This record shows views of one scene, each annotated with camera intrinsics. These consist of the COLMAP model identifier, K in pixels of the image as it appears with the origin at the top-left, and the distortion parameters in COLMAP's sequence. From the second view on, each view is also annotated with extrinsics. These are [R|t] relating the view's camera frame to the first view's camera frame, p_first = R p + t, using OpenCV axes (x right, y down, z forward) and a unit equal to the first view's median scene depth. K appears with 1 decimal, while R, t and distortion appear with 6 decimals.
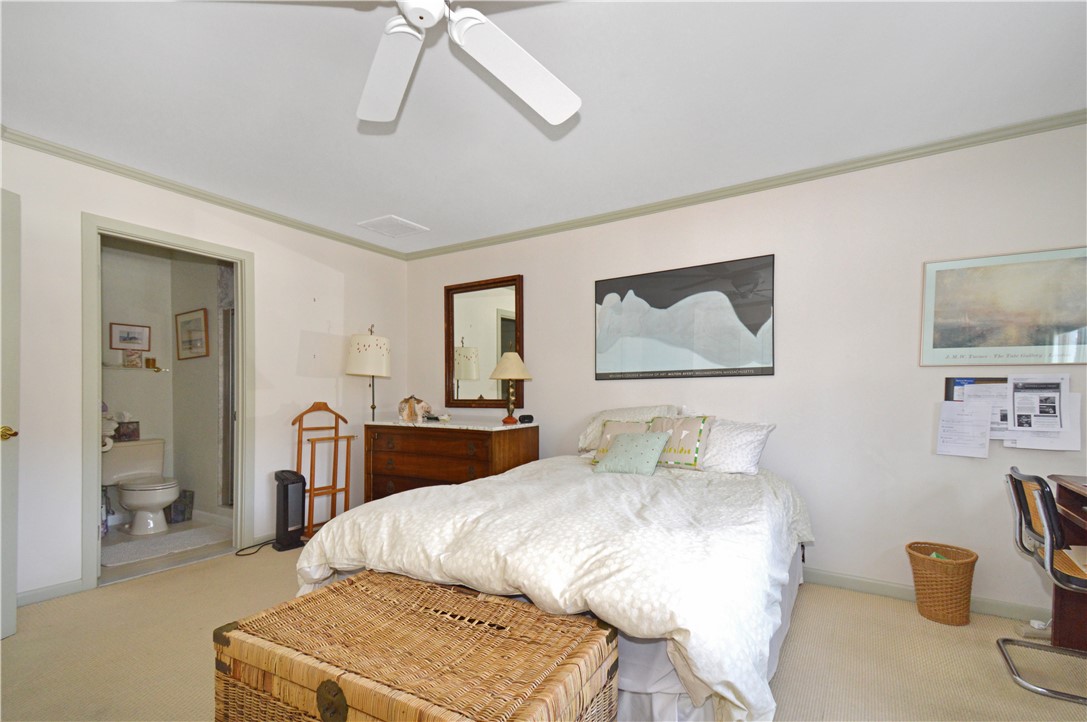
lens RADIAL K [[509.0, 0, 545.1], [0, 509.0, 380.0], [0, 0, 1]] dist [0.047515, -0.000222]
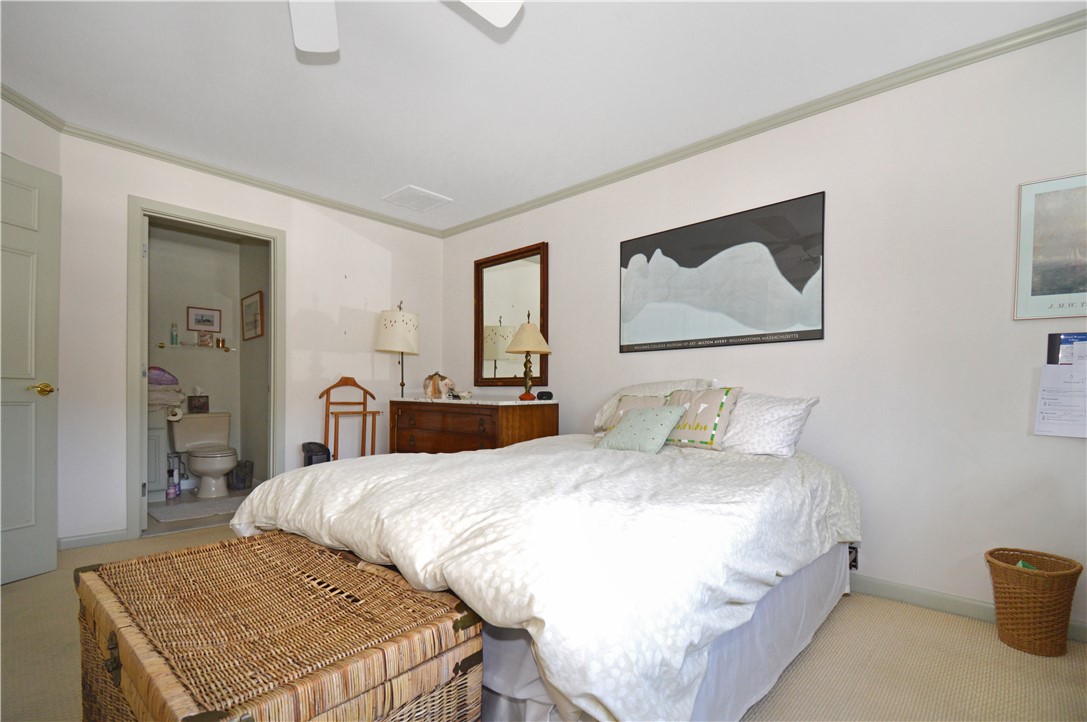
lens RADIAL K [[505.4, 0, 545.5], [0, 505.4, 383.0], [0, 0, 1]] dist [0.027222, -0.023311]
pose [[0.980854, 0.006662, -0.194633, 0.185604], [-0.005931, 0.999973, 0.004339, 0.064457], [0.194657, -0.003102, 0.980867, 0.131619]]
